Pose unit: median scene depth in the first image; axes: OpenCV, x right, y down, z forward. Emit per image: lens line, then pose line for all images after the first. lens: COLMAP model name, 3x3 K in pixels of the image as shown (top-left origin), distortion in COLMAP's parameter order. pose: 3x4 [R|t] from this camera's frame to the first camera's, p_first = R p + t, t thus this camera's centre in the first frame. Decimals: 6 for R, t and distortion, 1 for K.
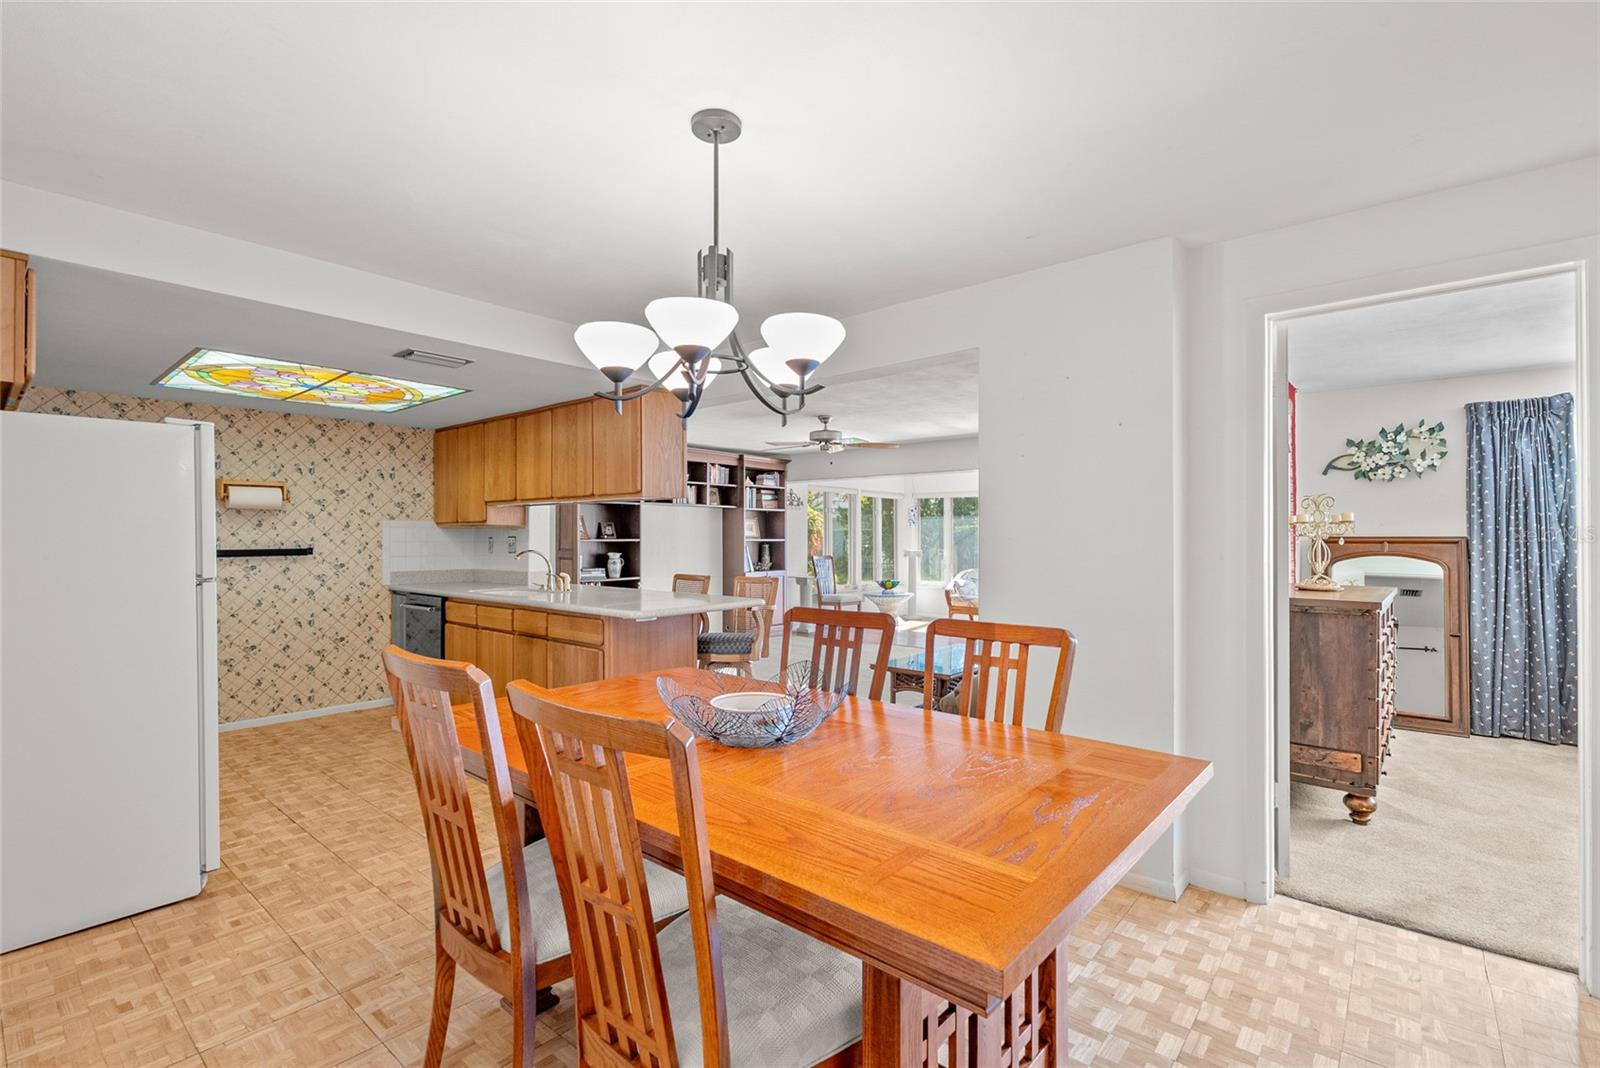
lens RADIAL K [[732.2, 0, 800.5], [0, 732.2, 532.7], [0, 0, 1]] dist [-0.002711, 0.000093]
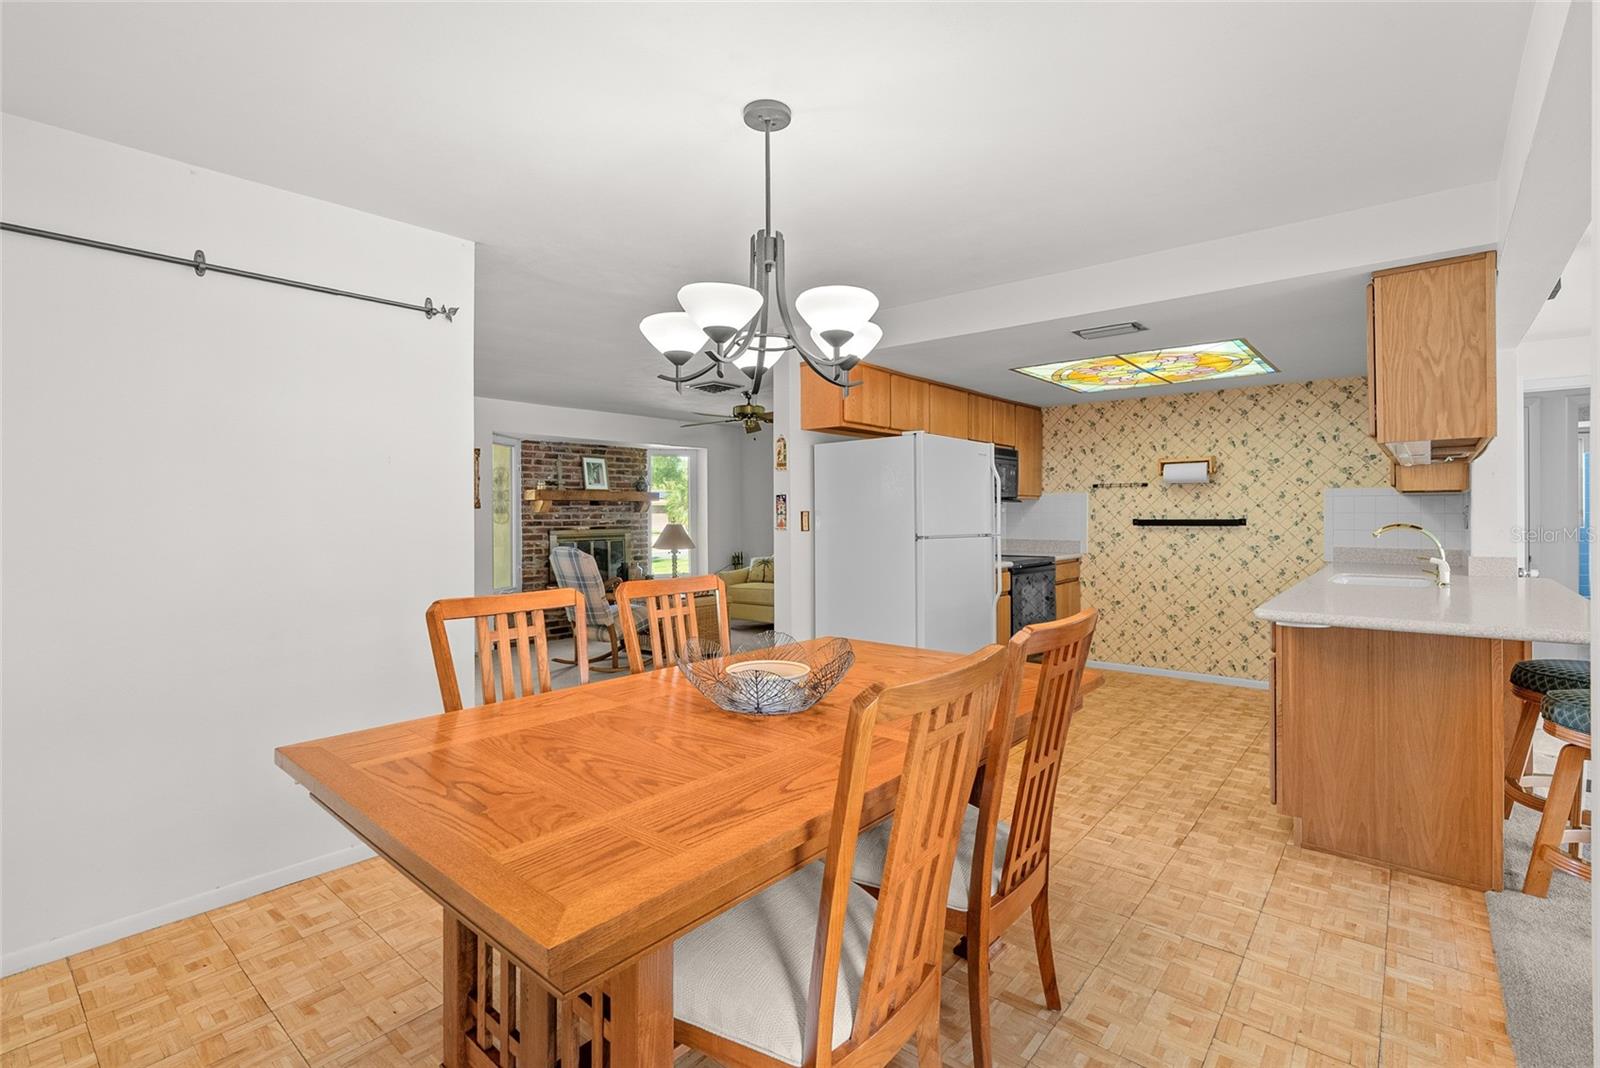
lens RADIAL K [[735.2, 0, 796.9], [0, 735.2, 512.3], [0, 0, 1]] dist [-0.002765, 0.000425]
pose [[0.005045, 0.000437, -0.999987, 0.320005], [0.009865, 0.999951, 0.000486, 0.004911], [0.999939, -0.009867, 0.005040, 0.352180]]
